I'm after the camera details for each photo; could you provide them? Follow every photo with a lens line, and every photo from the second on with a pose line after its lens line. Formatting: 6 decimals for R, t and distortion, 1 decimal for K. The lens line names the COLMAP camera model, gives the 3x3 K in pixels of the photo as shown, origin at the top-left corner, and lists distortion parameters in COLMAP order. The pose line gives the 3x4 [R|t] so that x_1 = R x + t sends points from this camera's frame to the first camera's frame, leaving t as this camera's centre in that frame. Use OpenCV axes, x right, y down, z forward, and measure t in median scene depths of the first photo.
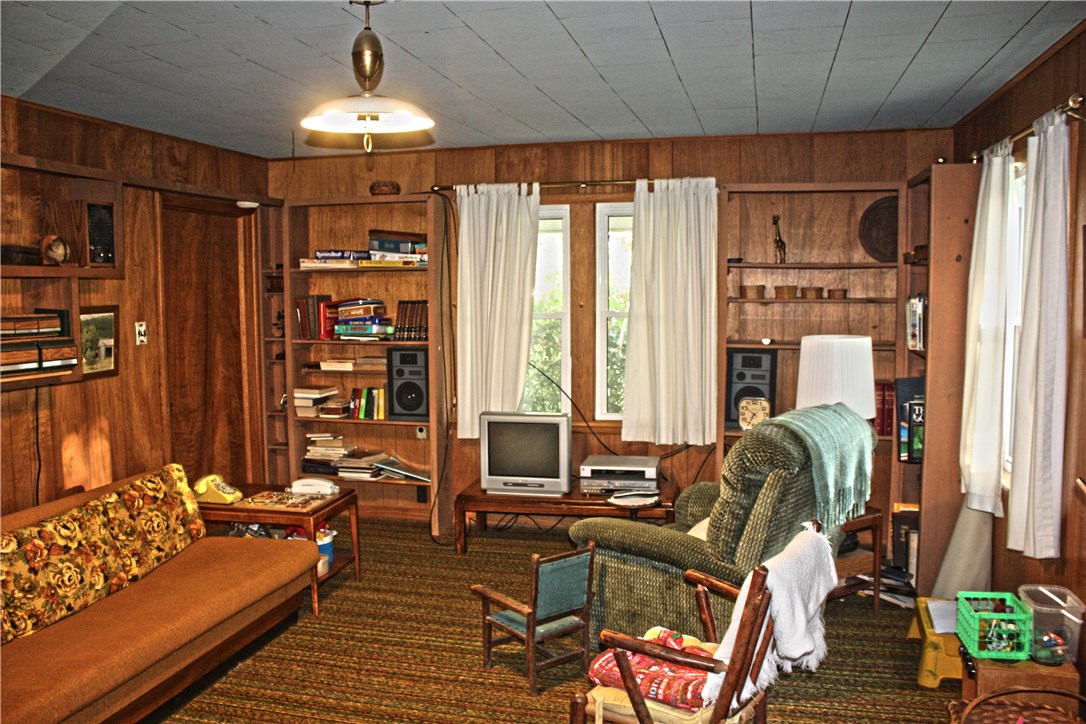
lens RADIAL K [[891.2, 0, 540.0], [0, 891.2, 367.9], [0, 0, 1]] dist [-0.174838, 0.143074]
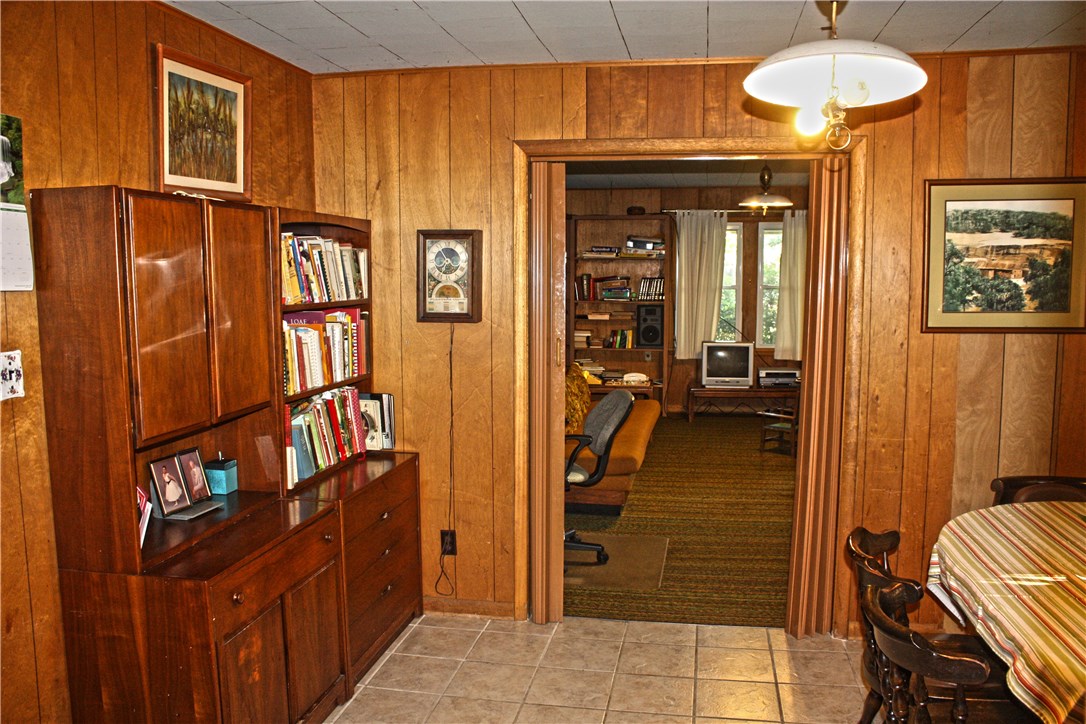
lens RADIAL K [[891.2, 0, 540.0], [0, 891.2, 367.9], [0, 0, 1]] dist [-0.174838, 0.143074]
pose [[0.998526, -0.001396, 0.054250, -0.449294], [0.000574, 0.999885, 0.015158, 0.070792], [-0.054264, -0.015105, 0.998412, -0.681976]]
